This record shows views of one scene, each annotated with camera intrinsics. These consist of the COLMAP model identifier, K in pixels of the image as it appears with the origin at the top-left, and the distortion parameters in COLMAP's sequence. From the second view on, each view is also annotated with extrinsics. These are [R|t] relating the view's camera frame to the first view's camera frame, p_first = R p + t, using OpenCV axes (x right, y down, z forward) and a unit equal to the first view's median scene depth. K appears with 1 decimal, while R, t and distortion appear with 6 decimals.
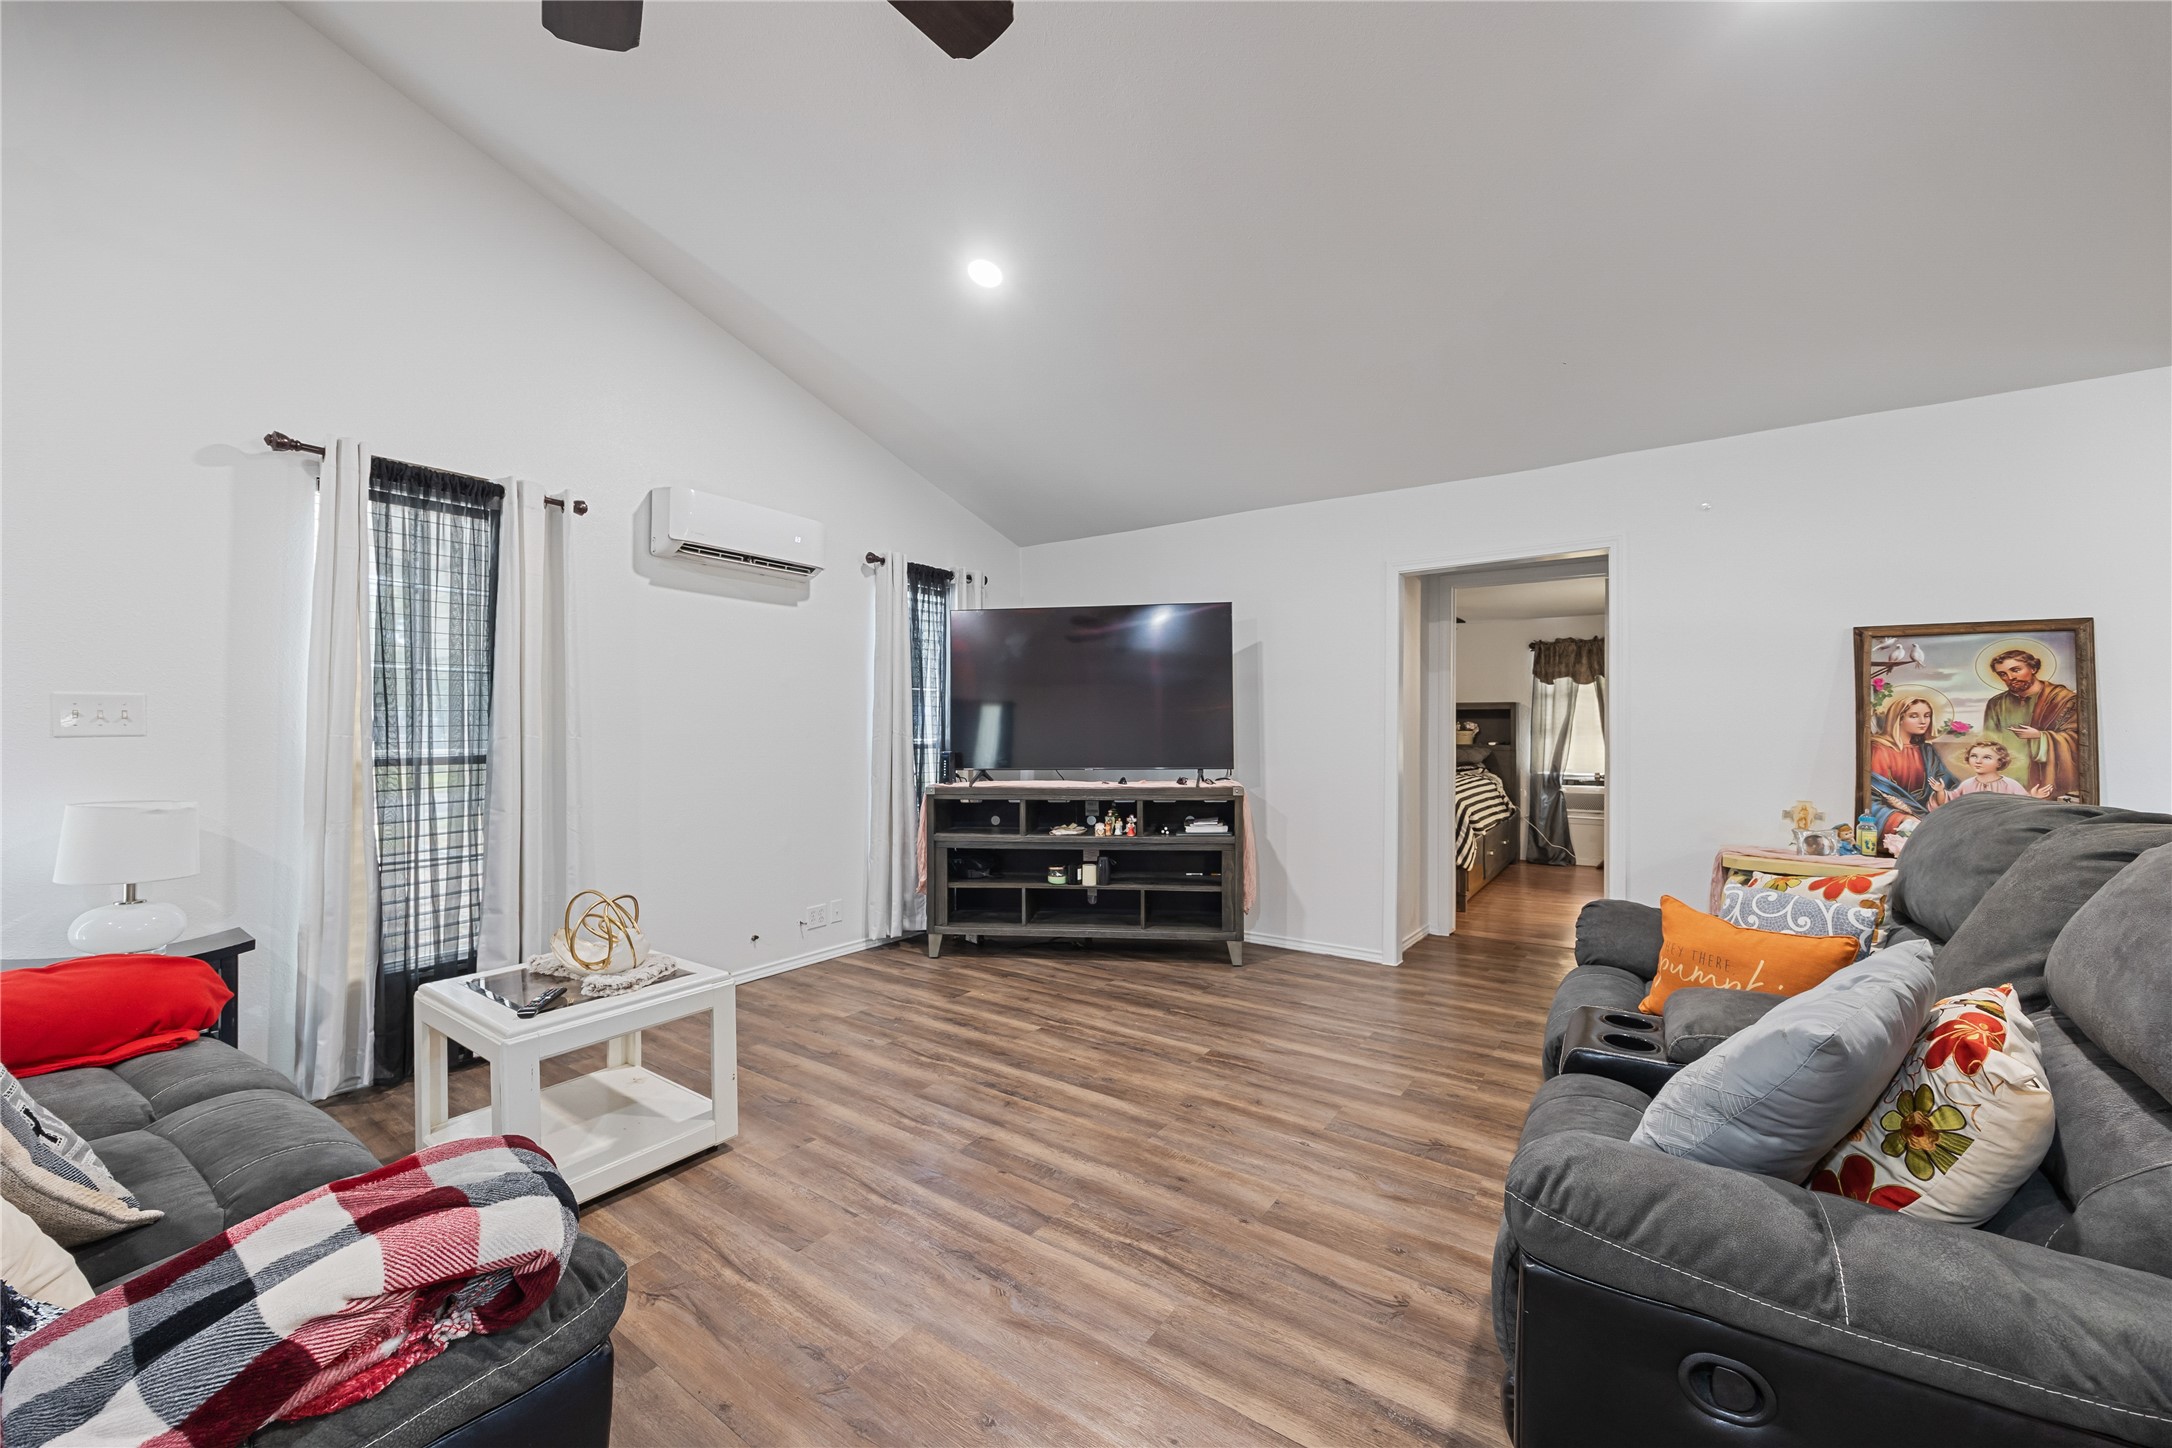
lens RADIAL K [[831.2, 0, 1091.9], [0, 831.2, 726.5], [0, 0, 1]] dist [-0.001620, -0.000141]
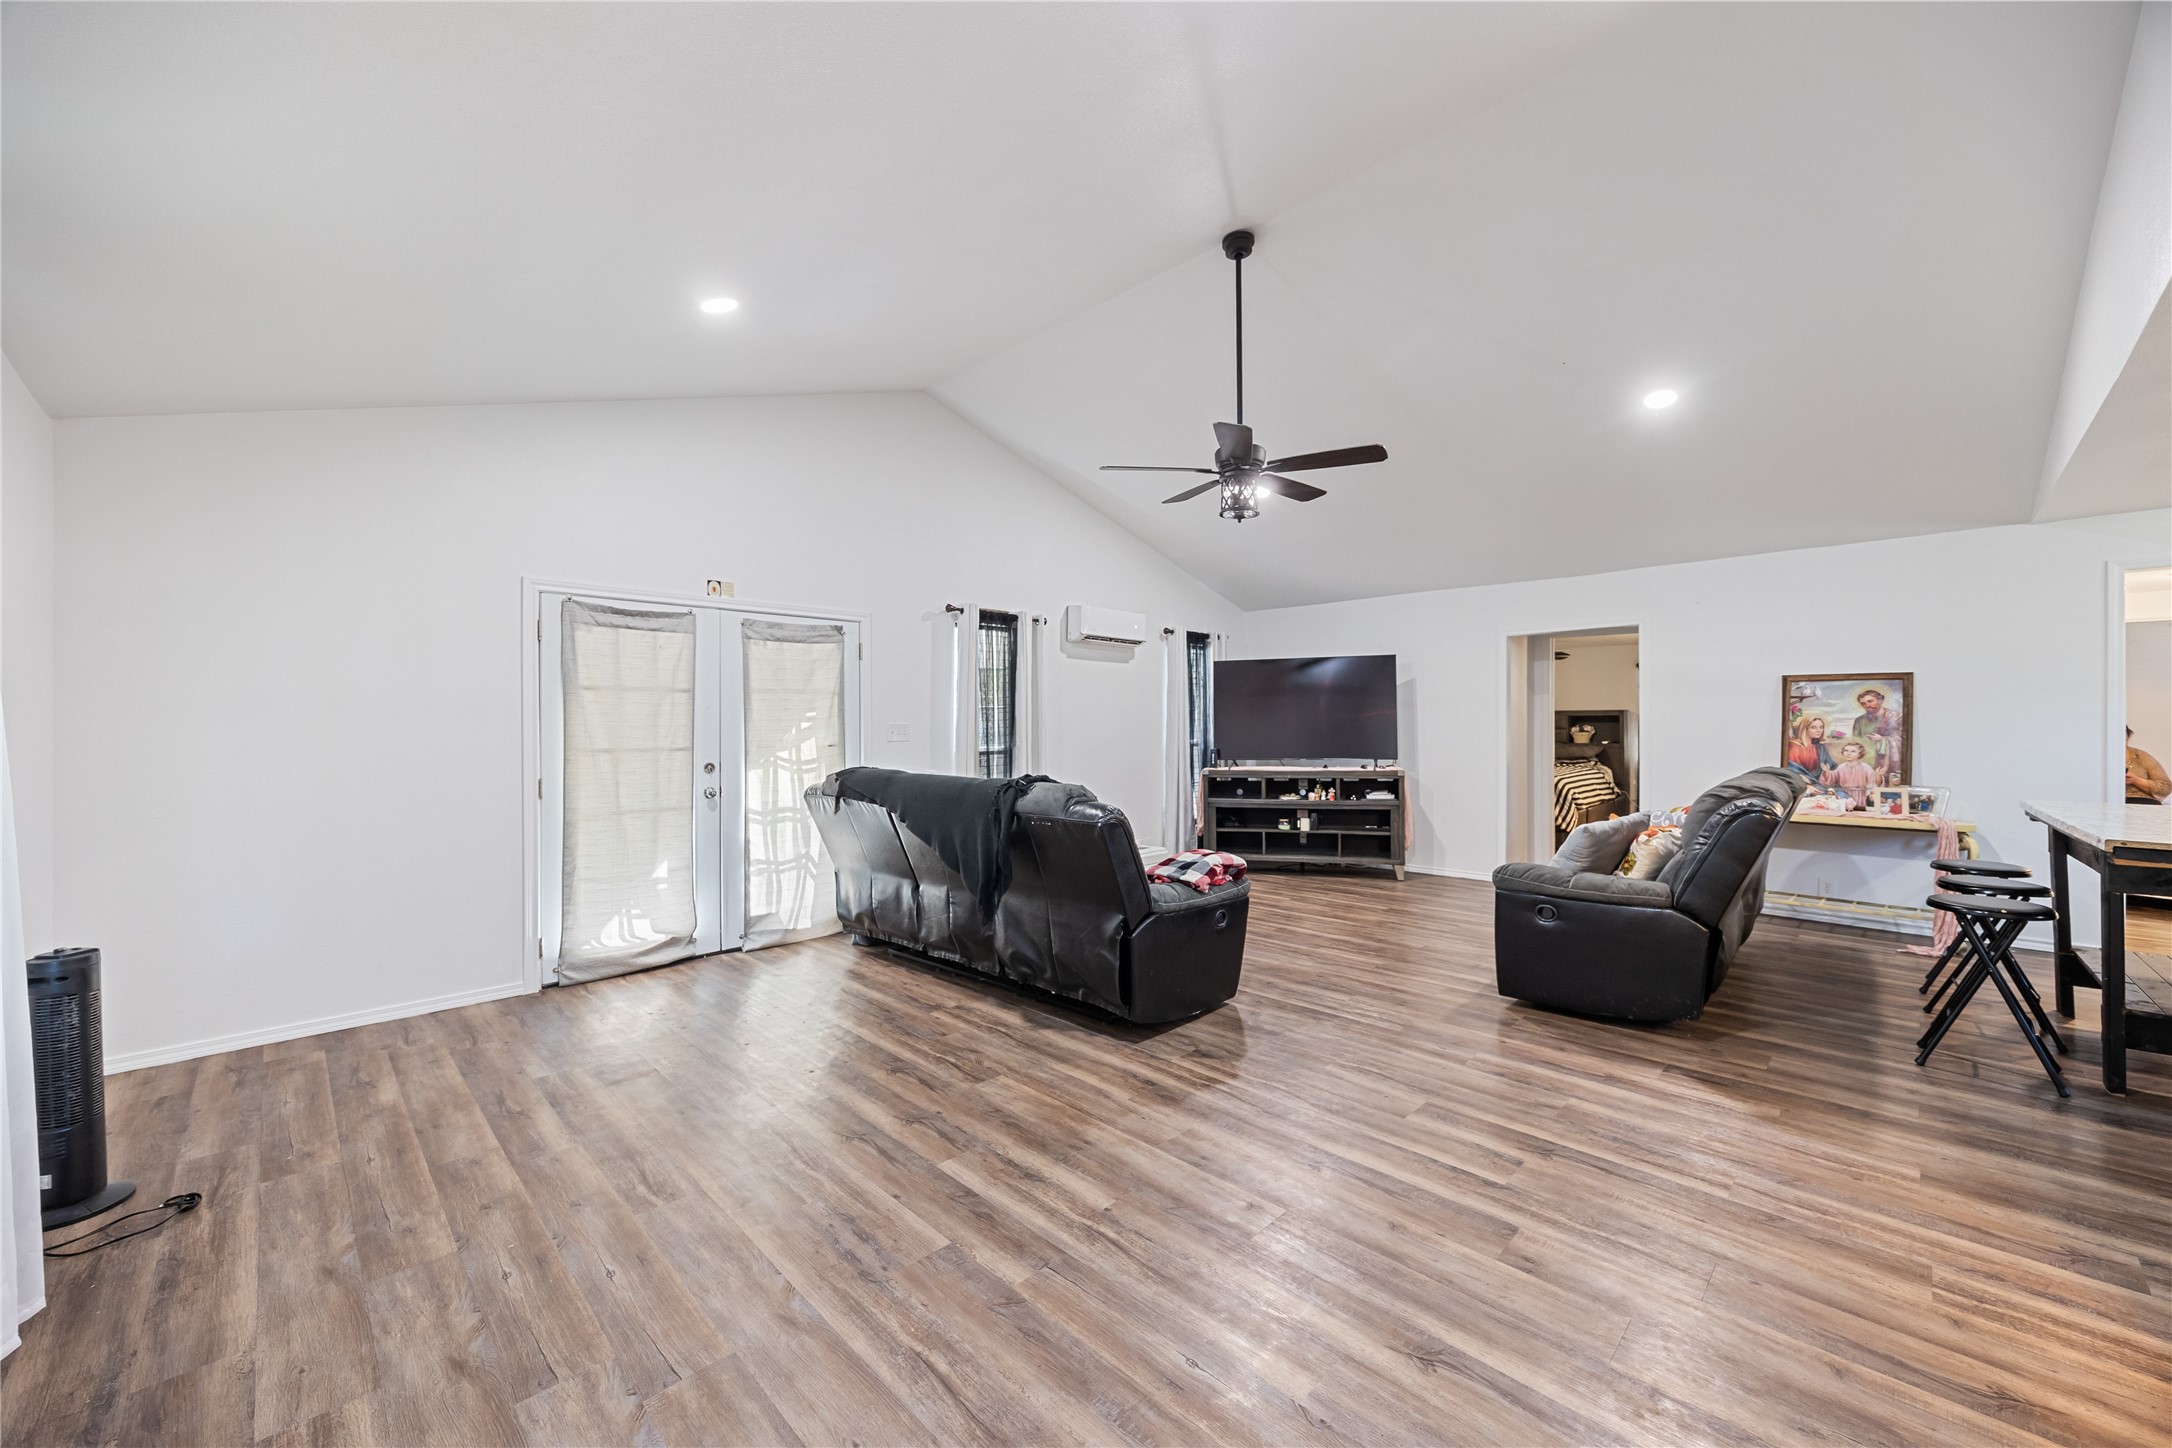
lens RADIAL K [[831.2, 0, 1091.9], [0, 831.2, 726.5], [0, 0, 1]] dist [-0.001620, -0.000141]
pose [[0.985934, -0.003998, -0.167087, -0.146077], [0.004509, 0.999986, 0.002679, -0.019265], [0.167074, -0.003395, 0.985938, -0.691066]]
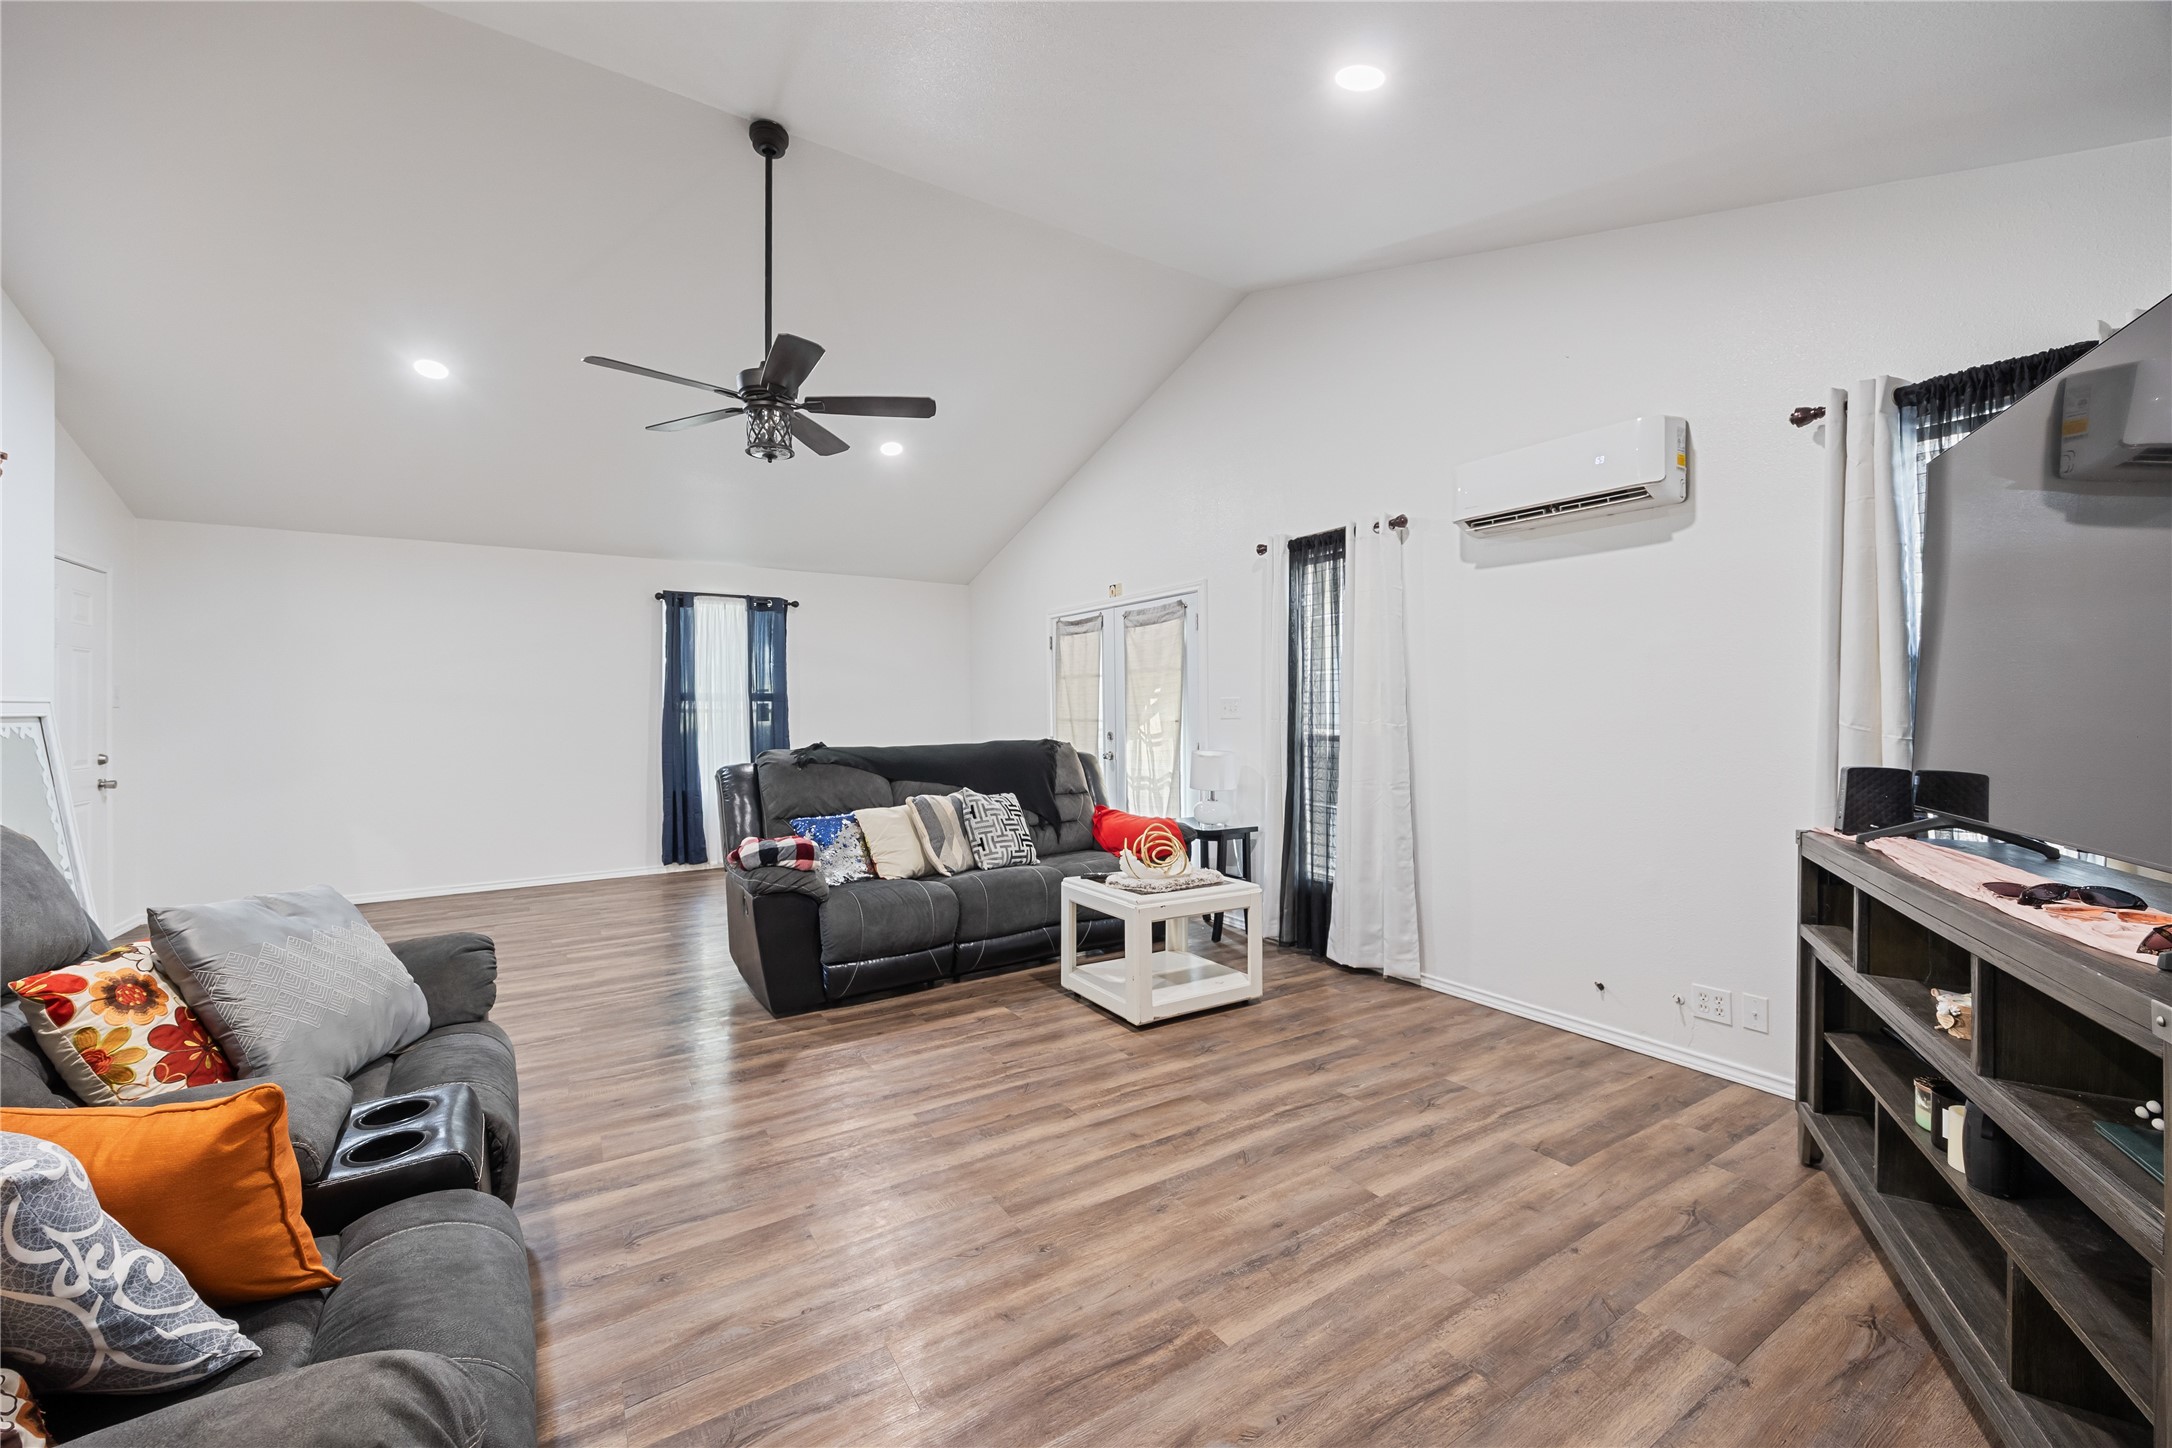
lens RADIAL K [[852.0, 0, 1086.2], [0, 852.0, 711.8], [0, 0, 1]] dist [-0.001061, -0.000113]
pose [[-0.386278, 0.003387, -0.922376, 0.490424], [0.006004, 0.999981, 0.001158, -0.005698], [0.922363, -0.005091, -0.386291, 0.829622]]
